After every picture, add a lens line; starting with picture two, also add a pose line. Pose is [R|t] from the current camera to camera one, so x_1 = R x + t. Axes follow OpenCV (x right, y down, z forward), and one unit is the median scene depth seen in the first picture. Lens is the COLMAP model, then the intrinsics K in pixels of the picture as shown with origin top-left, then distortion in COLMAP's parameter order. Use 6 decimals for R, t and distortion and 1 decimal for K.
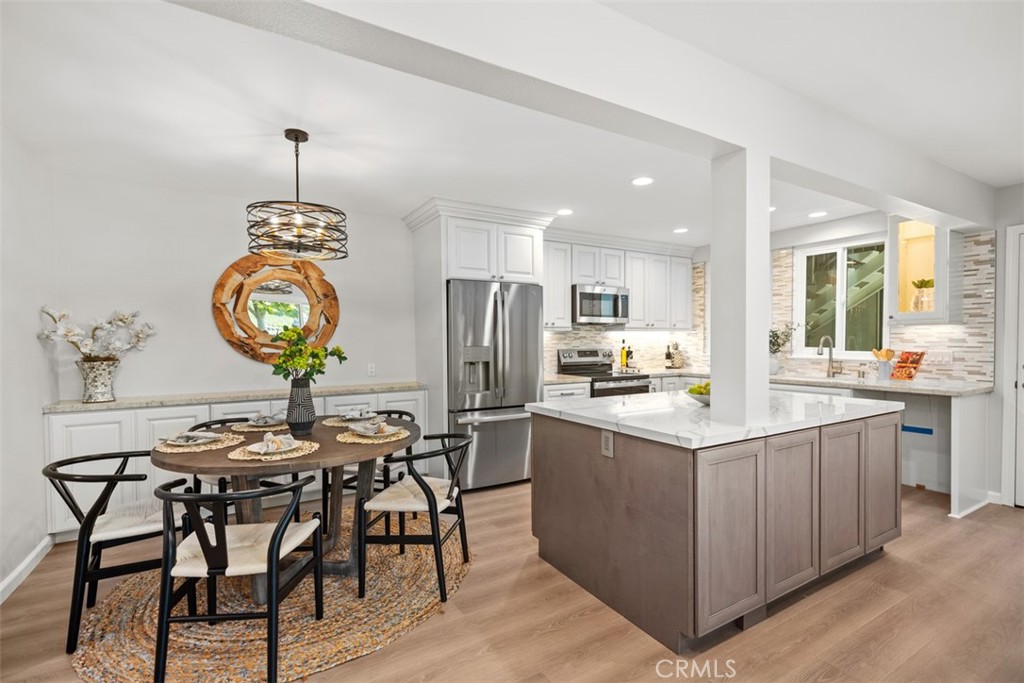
lens RADIAL K [[471.6, 0, 513.2], [0, 471.6, 345.4], [0, 0, 1]] dist [0.004780, 0.001498]
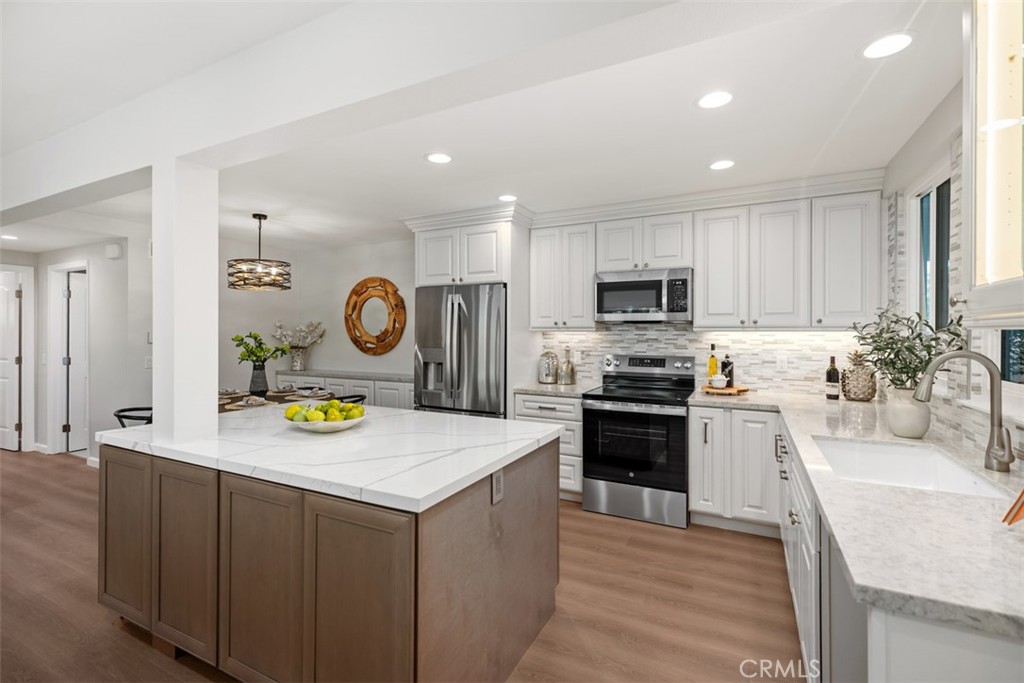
lens RADIAL K [[471.6, 0, 517.8], [0, 471.6, 332.3], [0, 0, 1]] dist [0.004780, 0.001498]
pose [[0.519480, 0.008464, -0.854441, 0.777527], [-0.013740, 0.999904, 0.001551, -0.031285], [0.854372, 0.010934, 0.519546, 0.504140]]
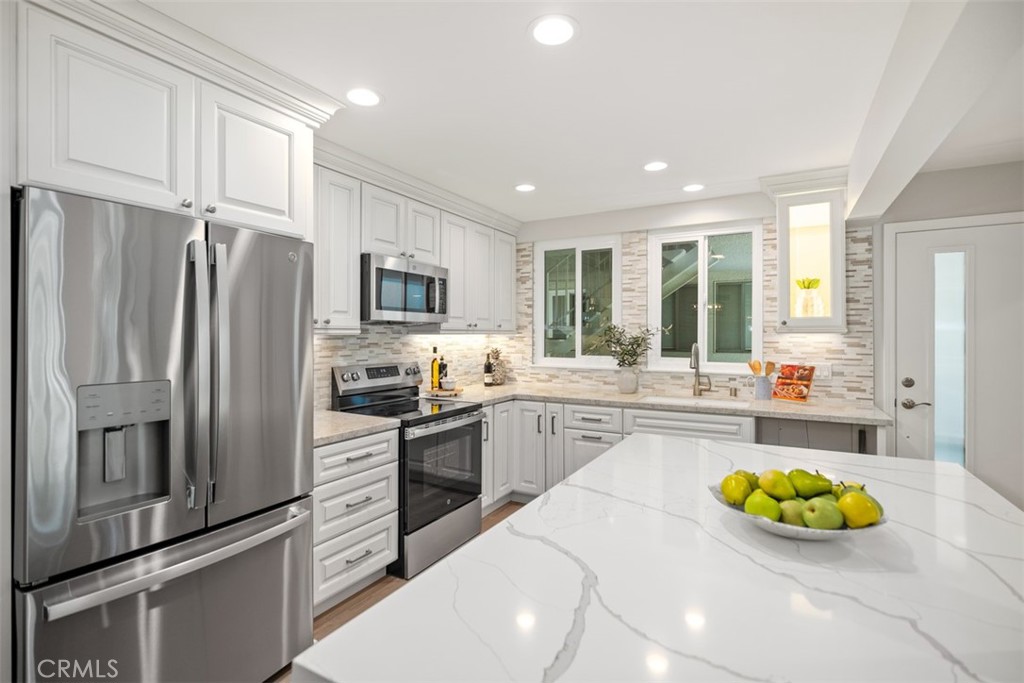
lens RADIAL K [[479.3, 0, 511.5], [0, 479.3, 333.8], [0, 0, 1]] dist [-0.003150, 0.000301]
pose [[0.871030, 0.006464, 0.491187, 0.000218], [0.000504, 0.999901, -0.014053, -0.025474], [-0.491229, 0.012488, 0.870941, 0.438984]]
